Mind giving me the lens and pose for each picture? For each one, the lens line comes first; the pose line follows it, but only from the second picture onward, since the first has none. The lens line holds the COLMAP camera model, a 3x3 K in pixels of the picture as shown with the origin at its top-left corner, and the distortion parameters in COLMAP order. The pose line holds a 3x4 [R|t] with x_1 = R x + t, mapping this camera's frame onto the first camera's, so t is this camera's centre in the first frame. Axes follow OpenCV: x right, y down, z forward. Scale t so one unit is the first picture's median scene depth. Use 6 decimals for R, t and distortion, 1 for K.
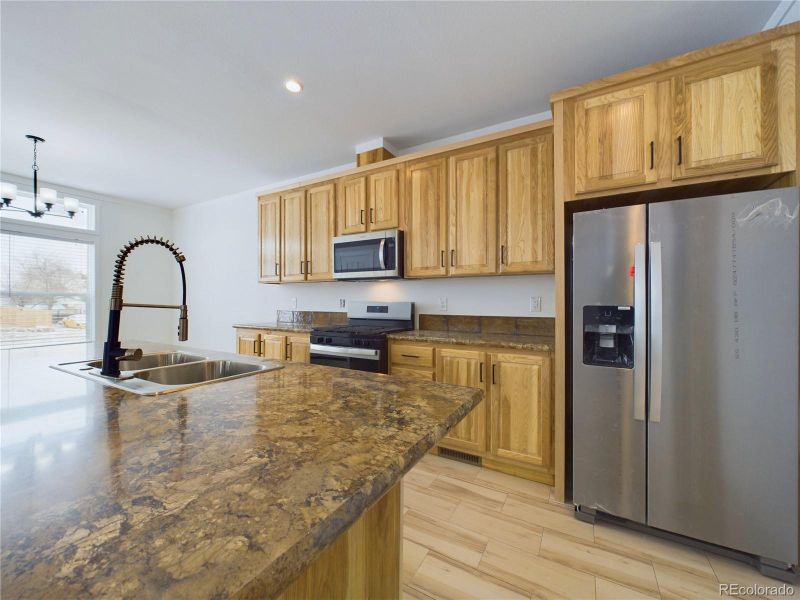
lens RADIAL K [[321.6, 0, 400.6], [0, 321.6, 303.0], [0, 0, 1]] dist [0.001848, 0.000423]
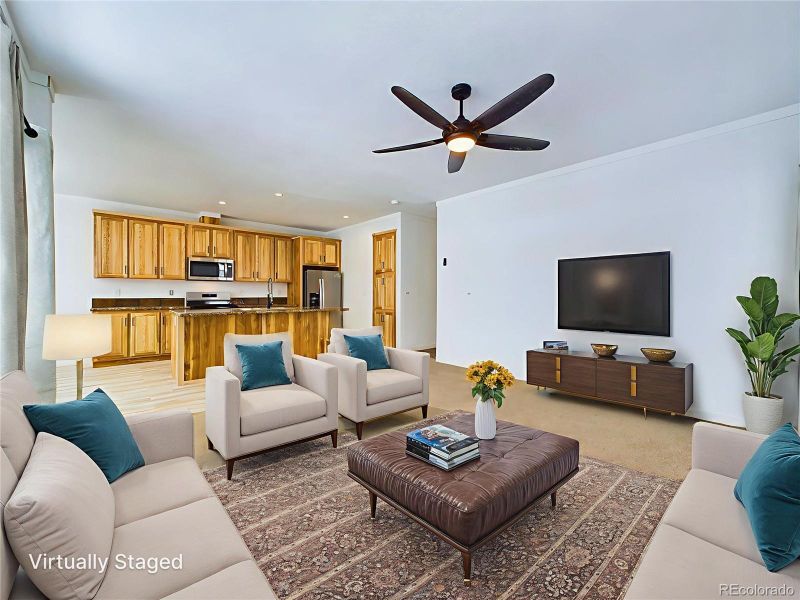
lens RADIAL K [[321.9, 0, 399.9], [0, 321.9, 288.1], [0, 0, 1]] dist [-0.000338, 0.000164]
pose [[0.311210, 0.008933, 0.950299, -1.912419], [-0.000879, 0.999958, -0.009112, -0.010328], [-0.950341, 0.002000, 0.311204, -0.877733]]
